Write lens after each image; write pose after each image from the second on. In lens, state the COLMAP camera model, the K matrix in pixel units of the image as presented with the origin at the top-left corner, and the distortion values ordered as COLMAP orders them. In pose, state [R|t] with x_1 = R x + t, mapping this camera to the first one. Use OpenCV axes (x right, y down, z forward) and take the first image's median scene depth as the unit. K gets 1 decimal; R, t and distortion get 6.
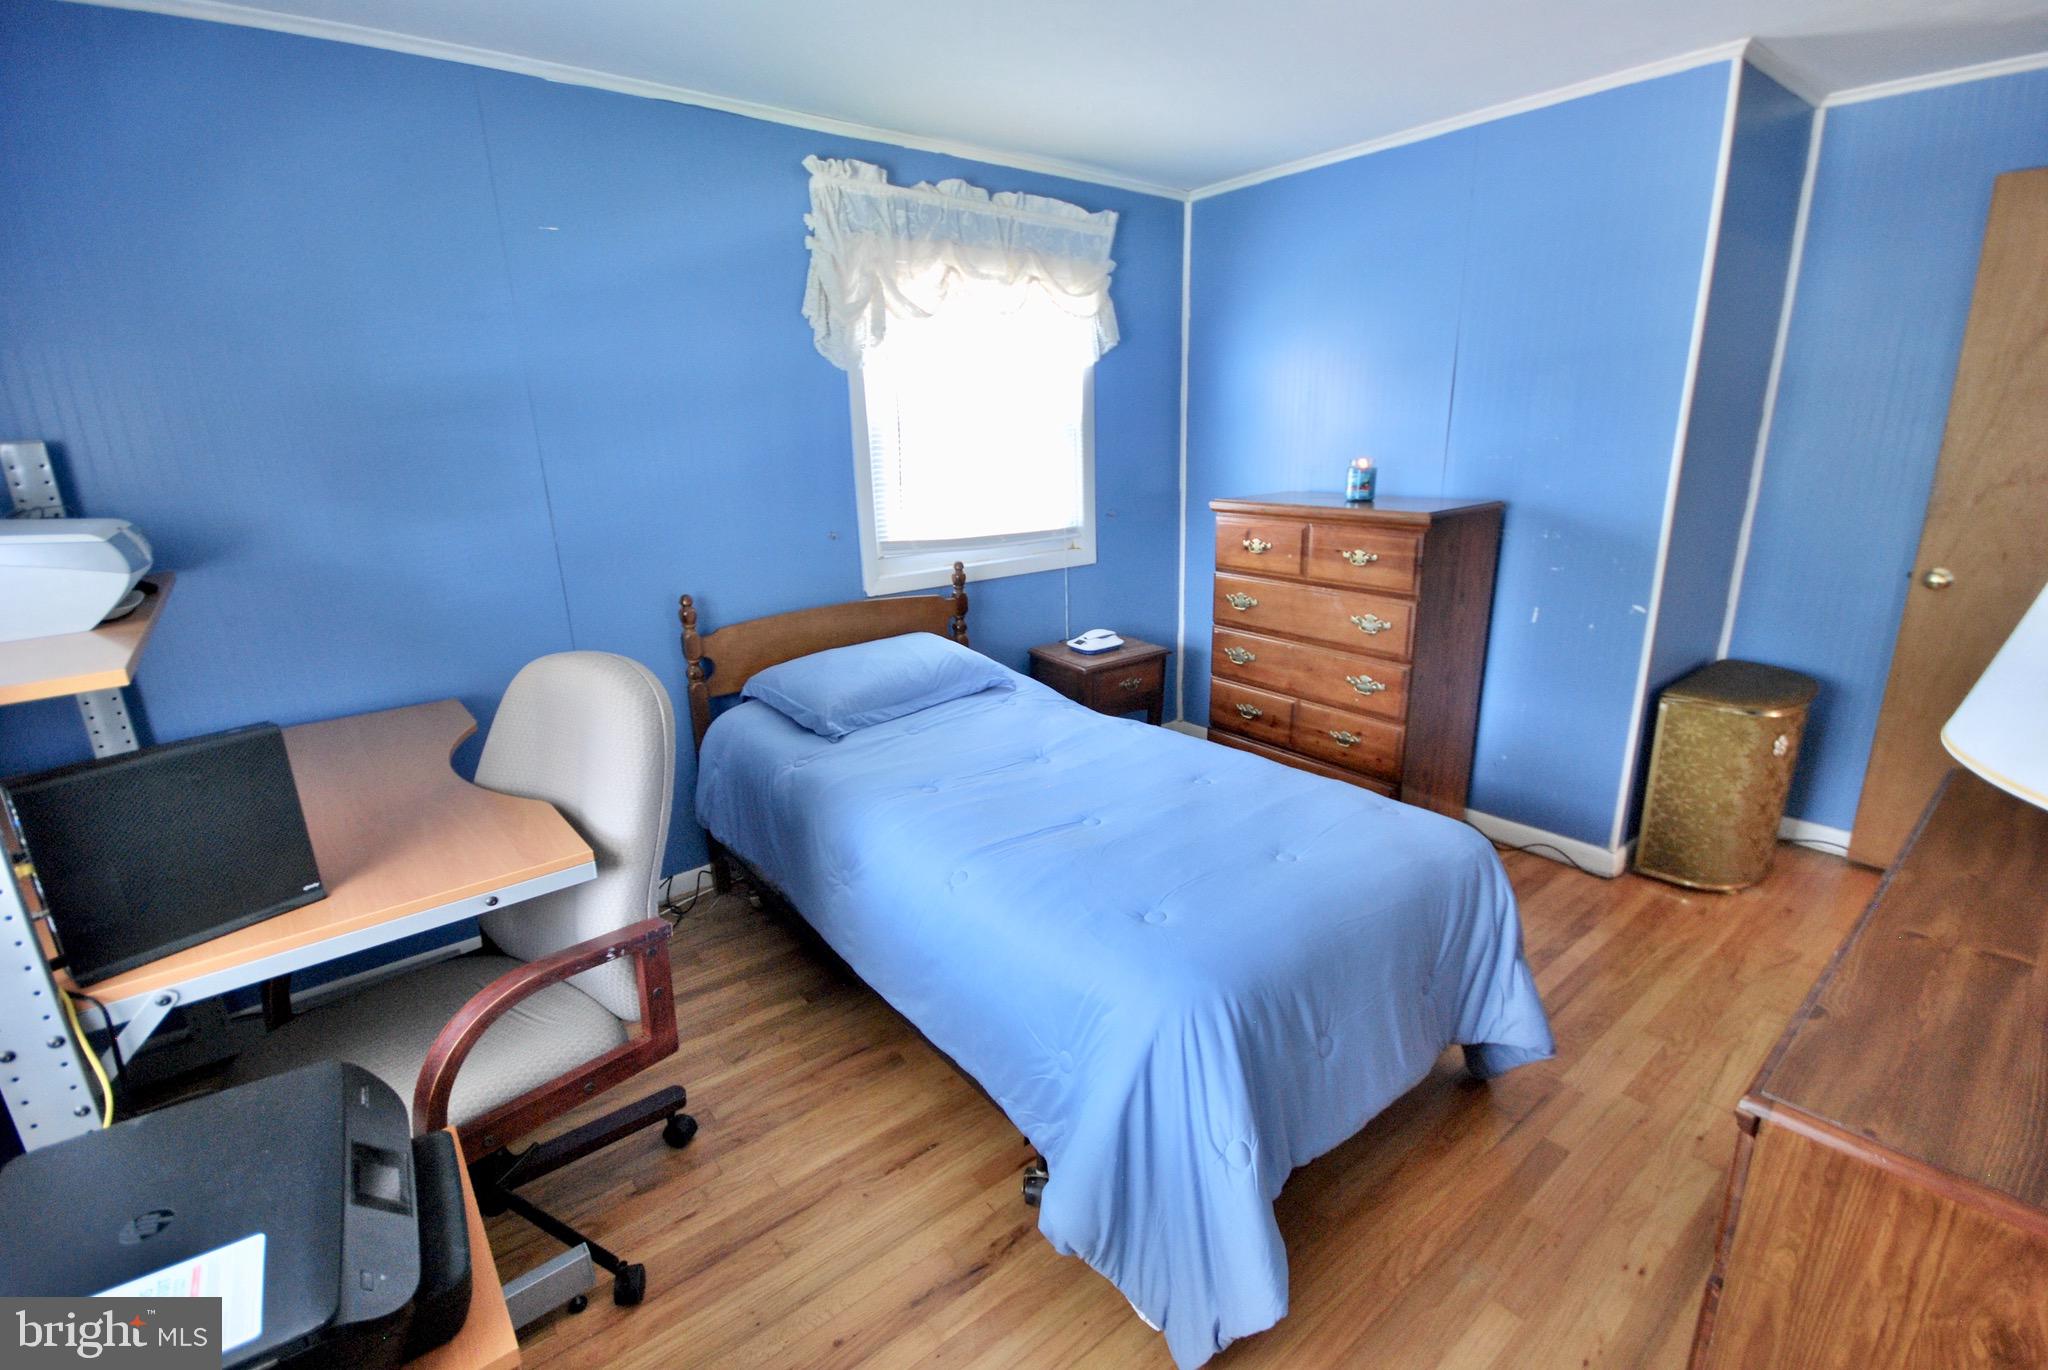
lens RADIAL K [[905.4, 0, 1021.8], [0, 905.4, 687.3], [0, 0, 1]] dist [0.011949, -0.009414]
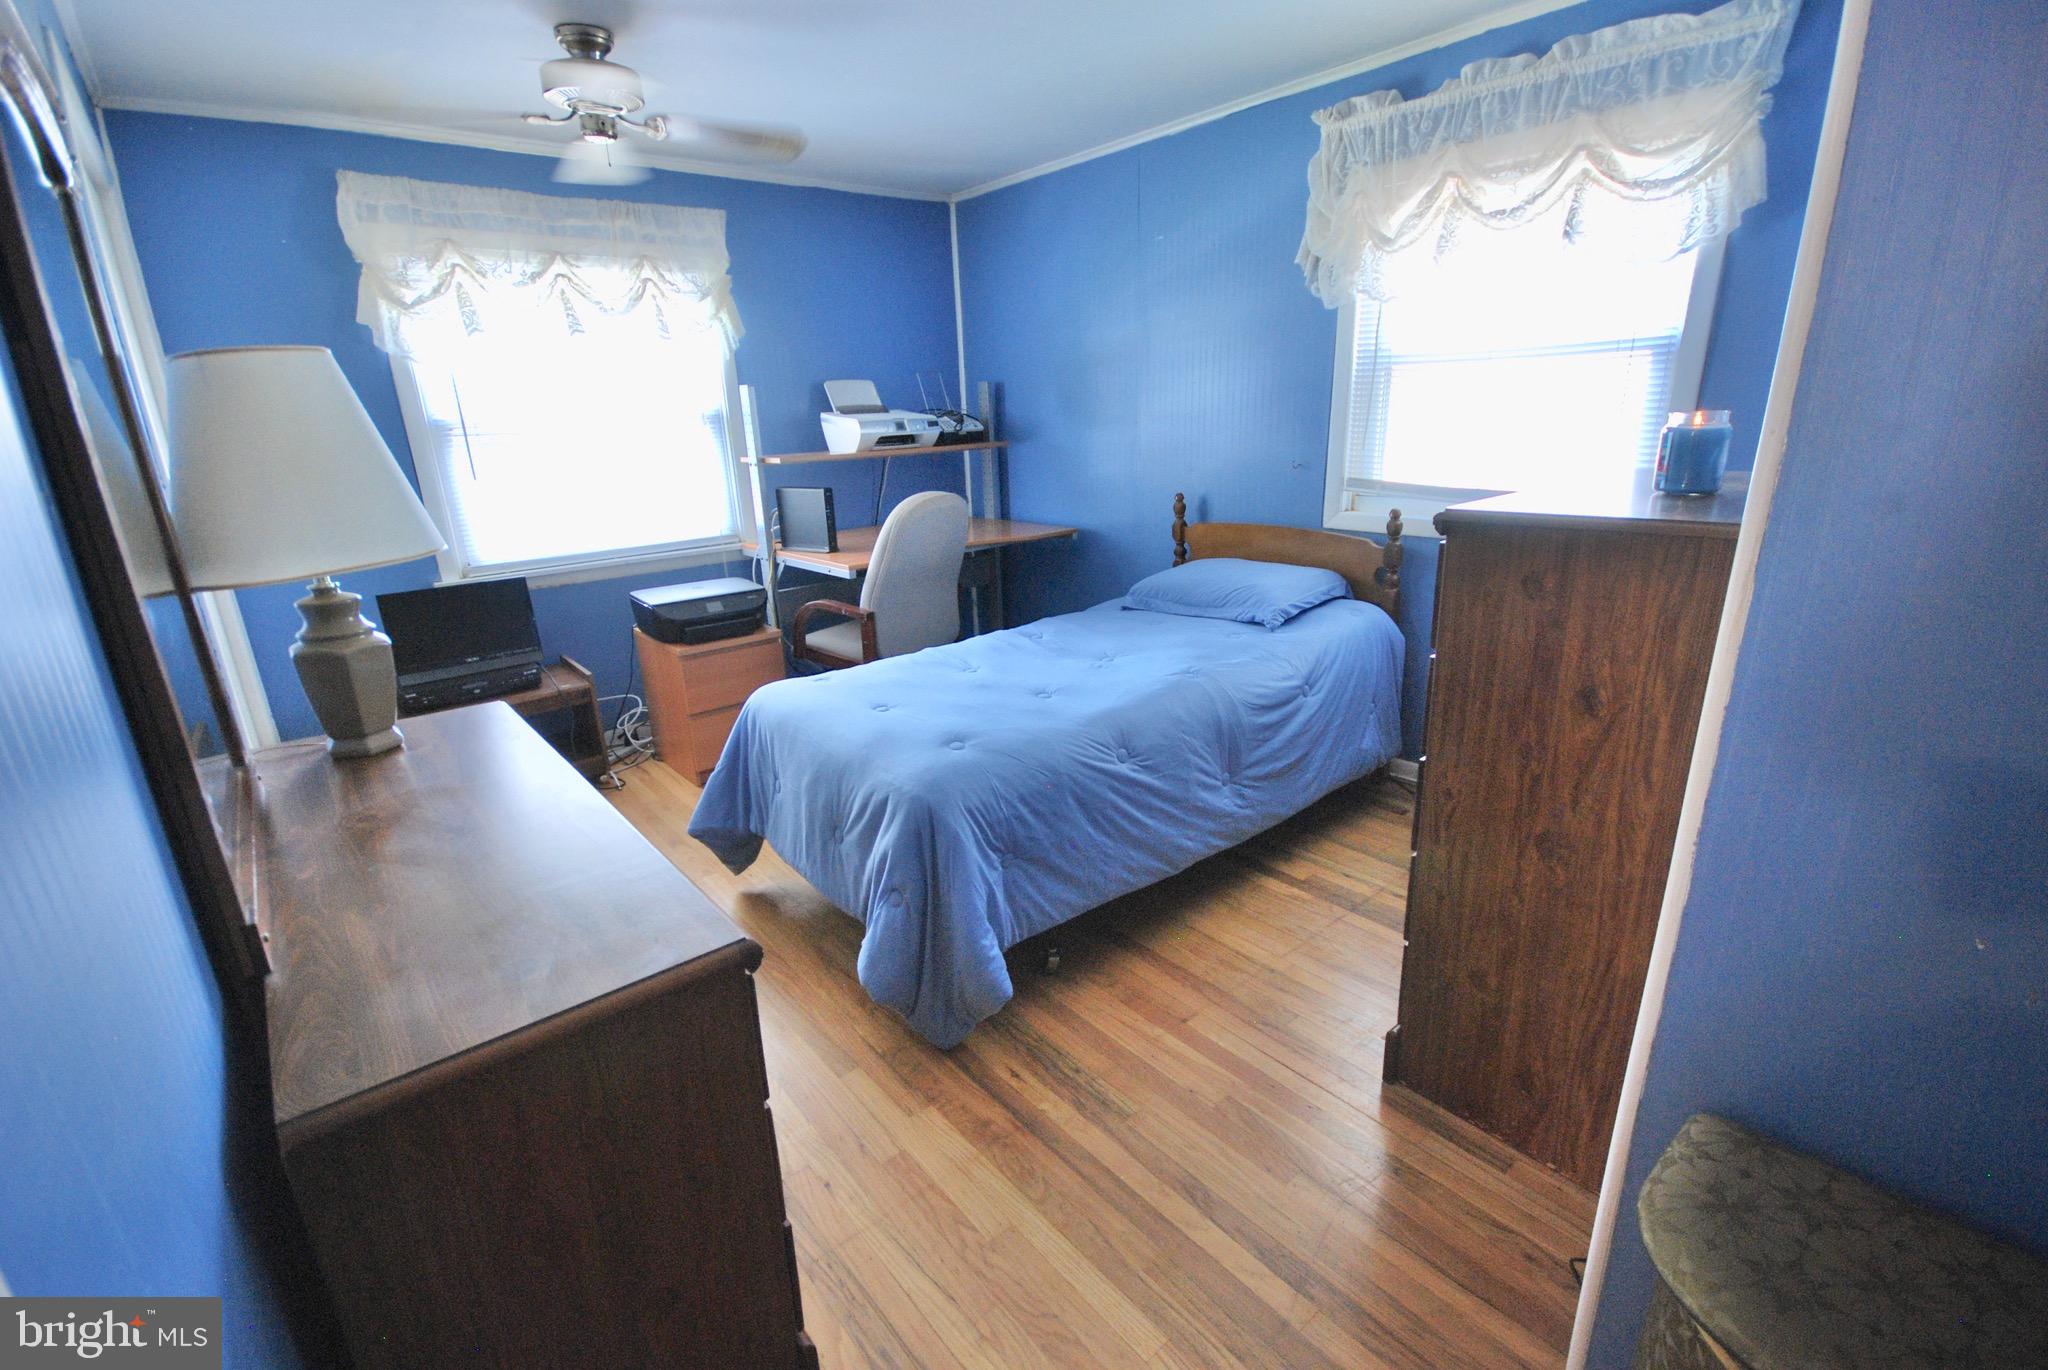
lens RADIAL K [[905.4, 0, 1020.6], [0, 905.4, 685.7], [0, 0, 1]] dist [0.011949, -0.009414]
pose [[0.023541, 0.322620, -0.946236, 0.945547], [-0.236192, 0.921498, 0.308309, -0.187021], [0.971421, 0.216236, 0.097893, 0.646770]]
